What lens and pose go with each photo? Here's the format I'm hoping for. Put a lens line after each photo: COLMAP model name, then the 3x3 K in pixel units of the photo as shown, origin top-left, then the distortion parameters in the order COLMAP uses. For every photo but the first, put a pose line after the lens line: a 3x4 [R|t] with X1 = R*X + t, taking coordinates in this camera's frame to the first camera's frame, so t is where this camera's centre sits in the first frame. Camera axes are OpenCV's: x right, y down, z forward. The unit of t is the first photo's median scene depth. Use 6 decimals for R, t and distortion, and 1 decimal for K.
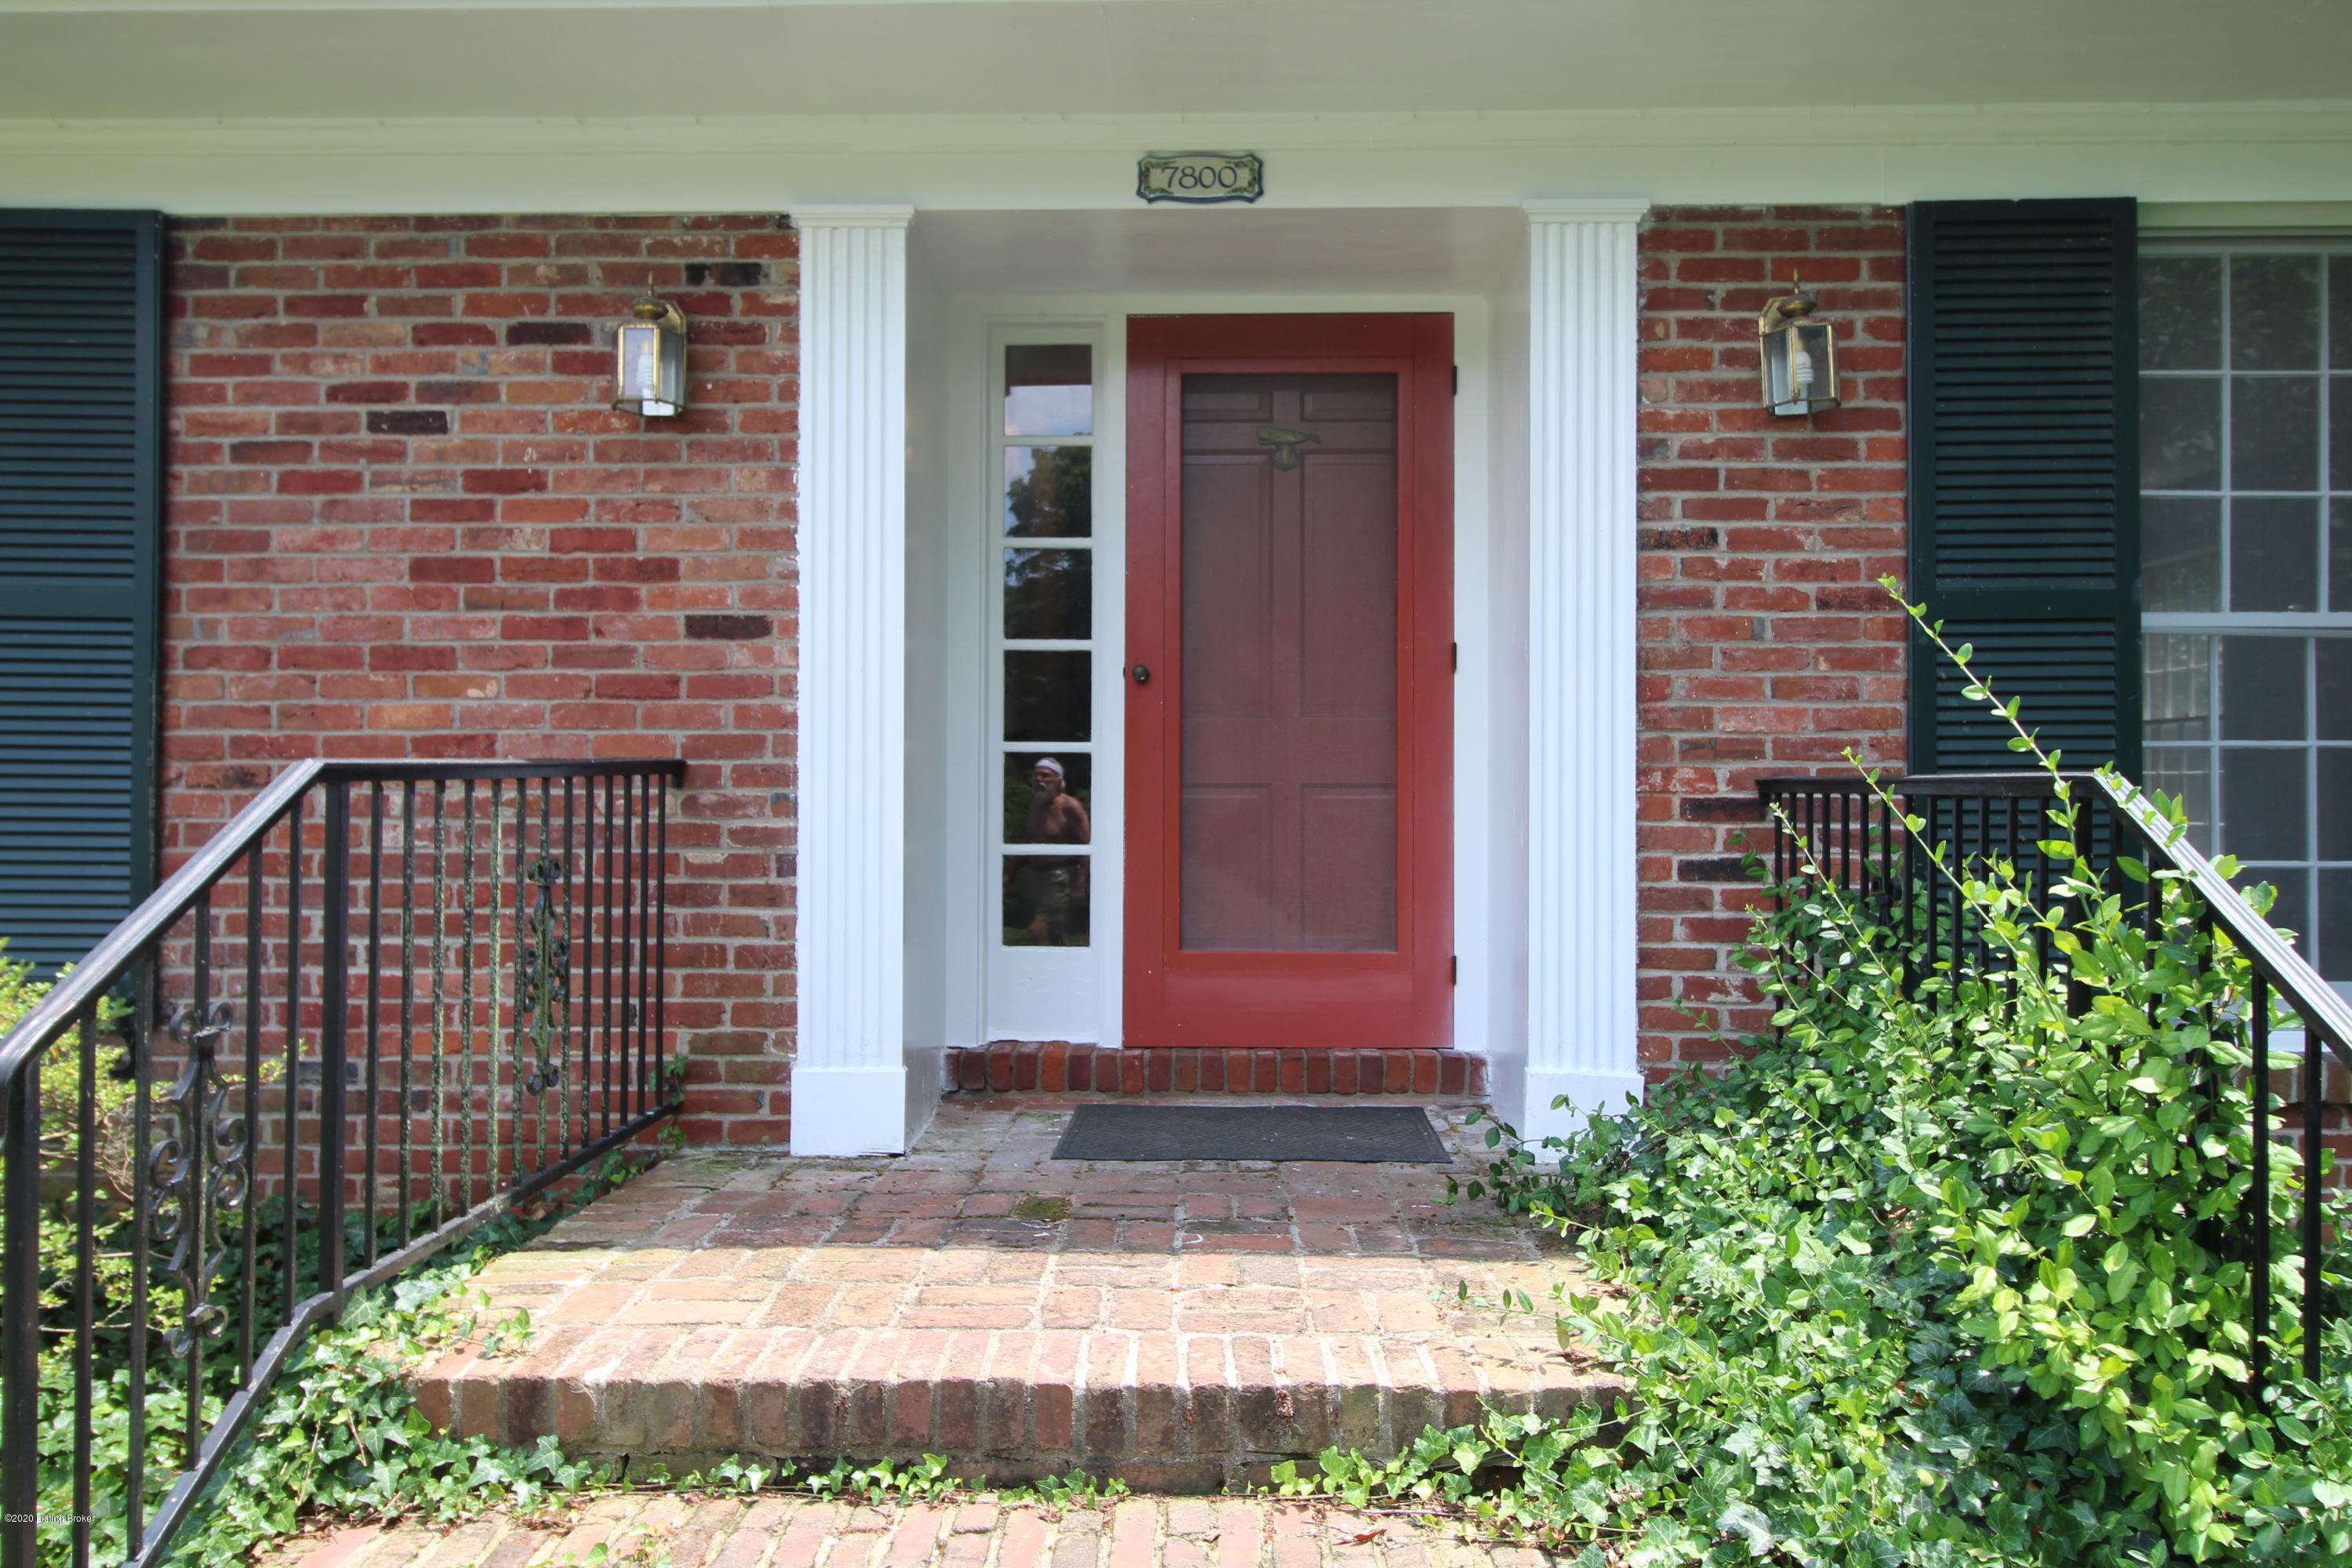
lens RADIAL K [[1716.5, 0, 1163.3], [0, 1716.5, 766.9], [0, 0, 1]] dist [0.014629, -0.011999]
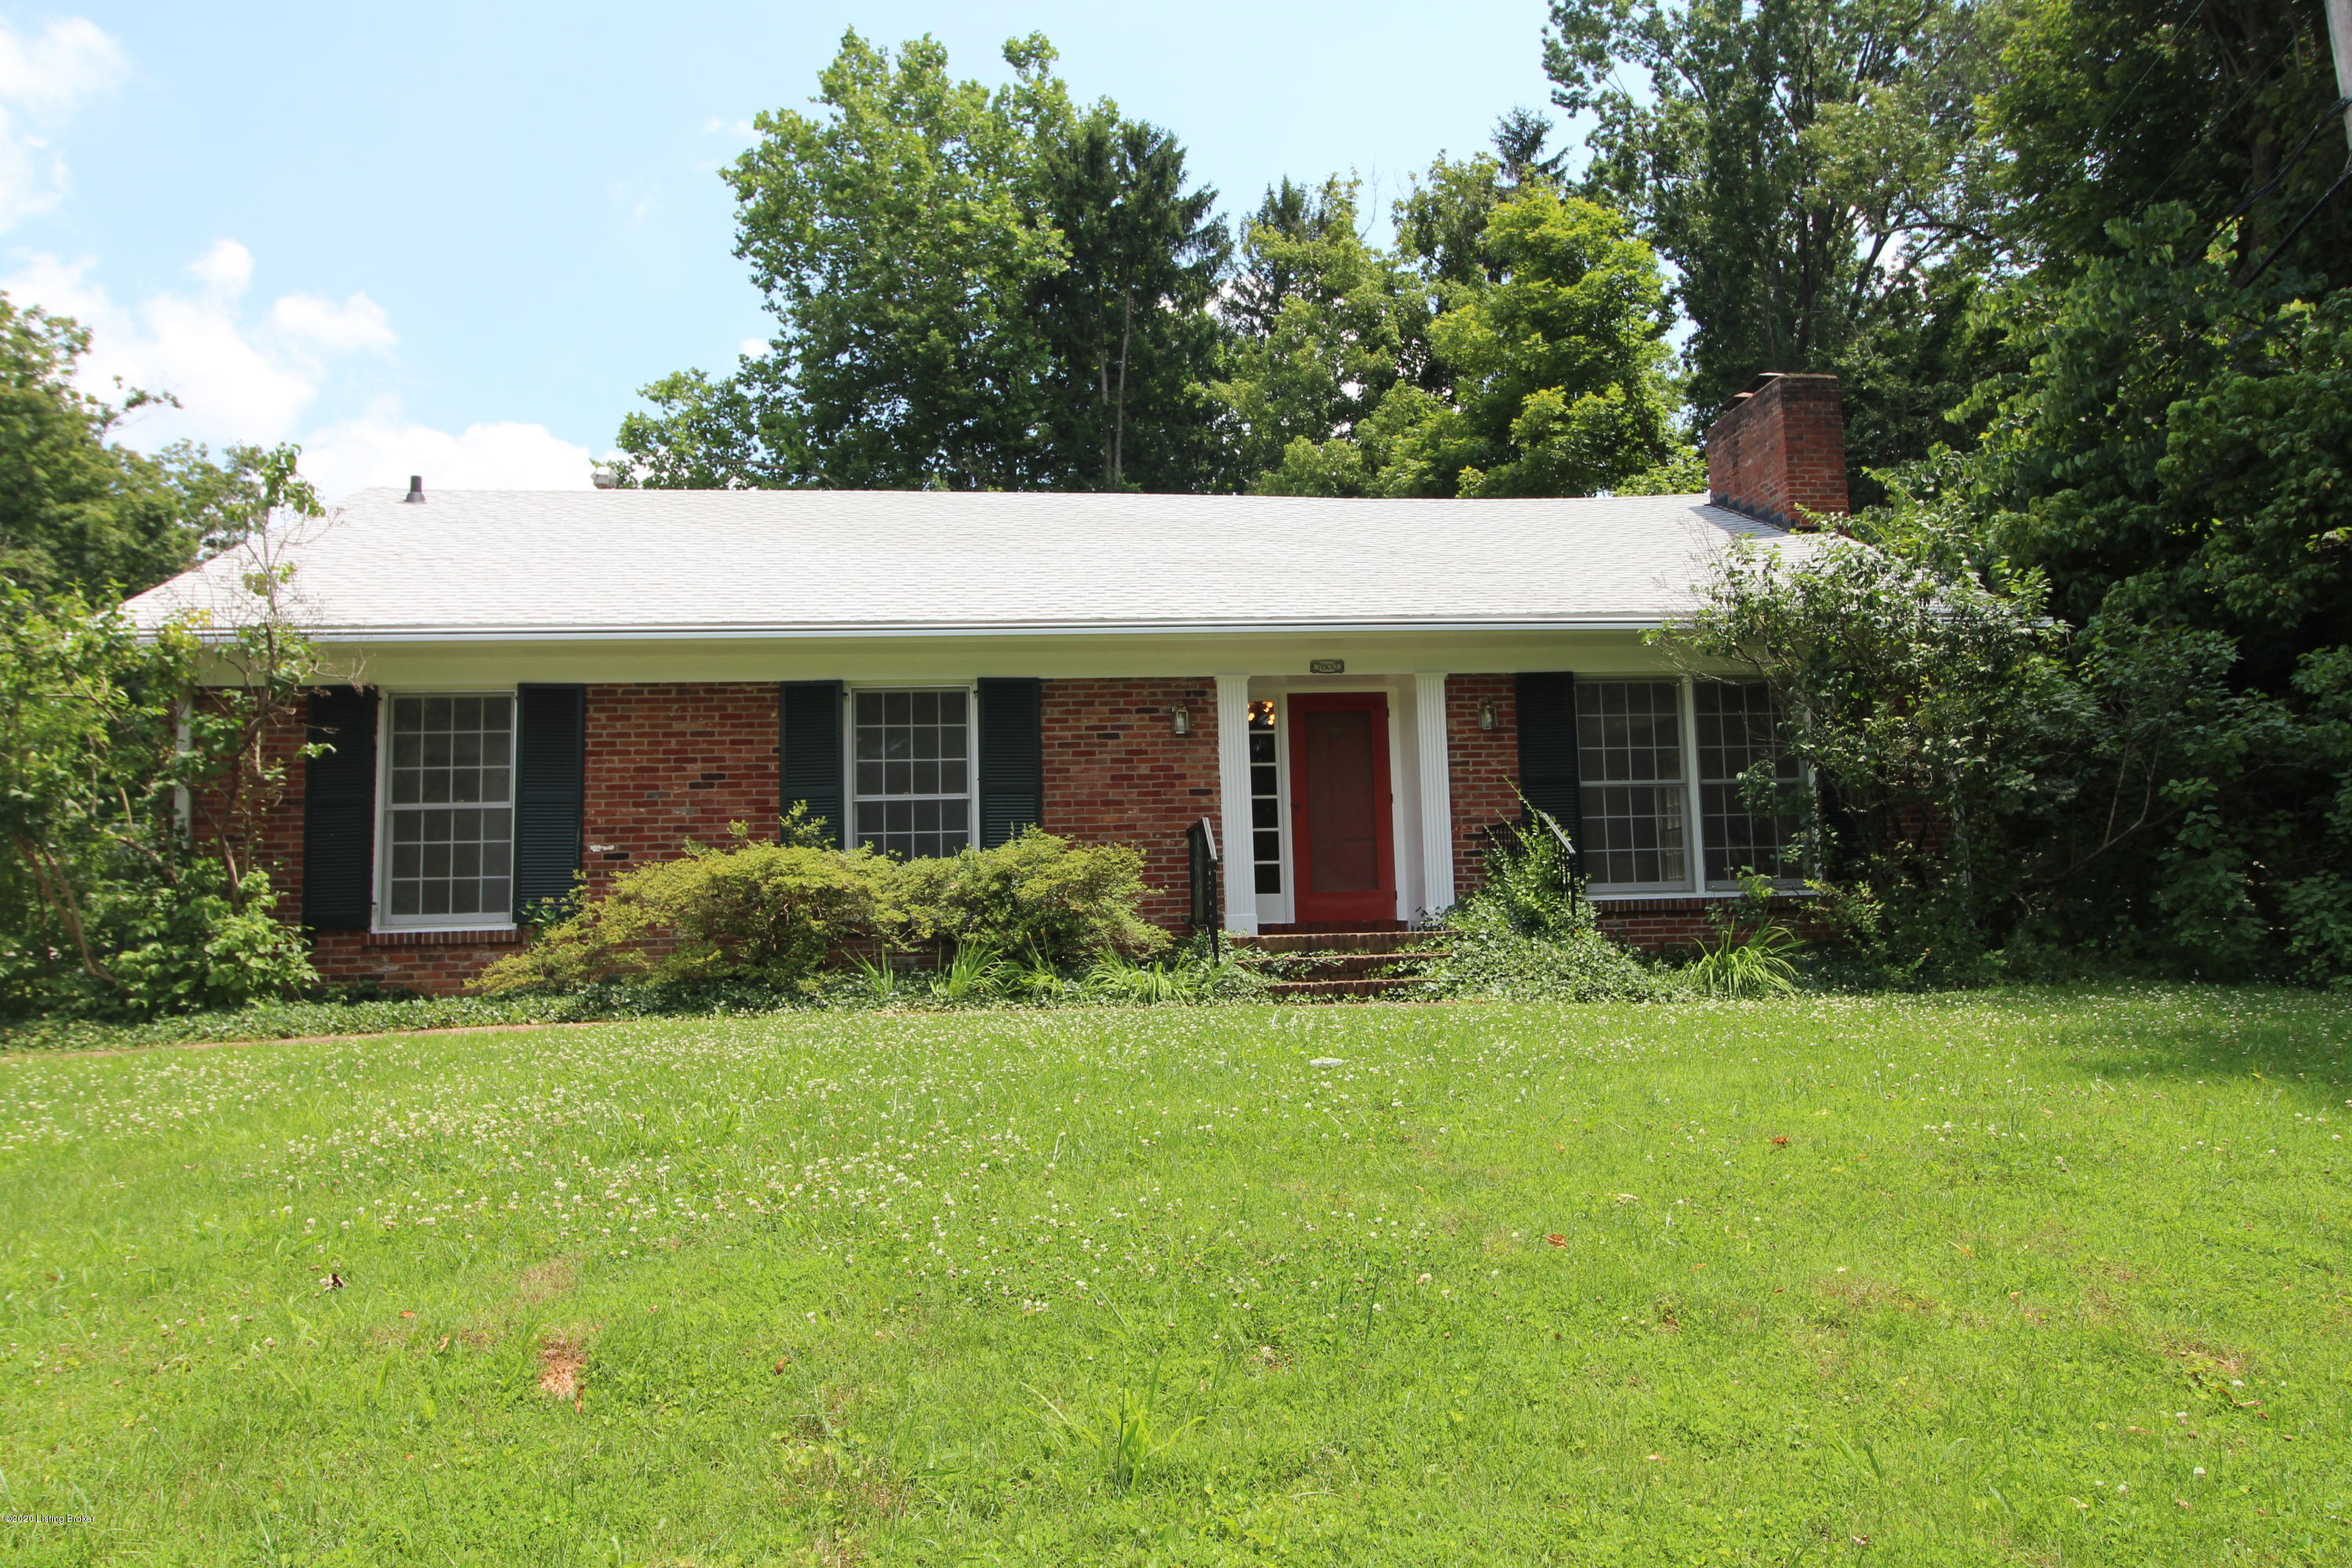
lens RADIAL K [[1716.5, 0, 1173.1], [0, 1716.5, 771.5], [0, 0, 1]] dist [0.014629, -0.011999]
pose [[0.990200, -0.017049, 0.138615, -0.801204], [0.030599, 0.994890, -0.096218, 0.215113], [-0.136266, 0.099516, 0.985661, -2.489773]]
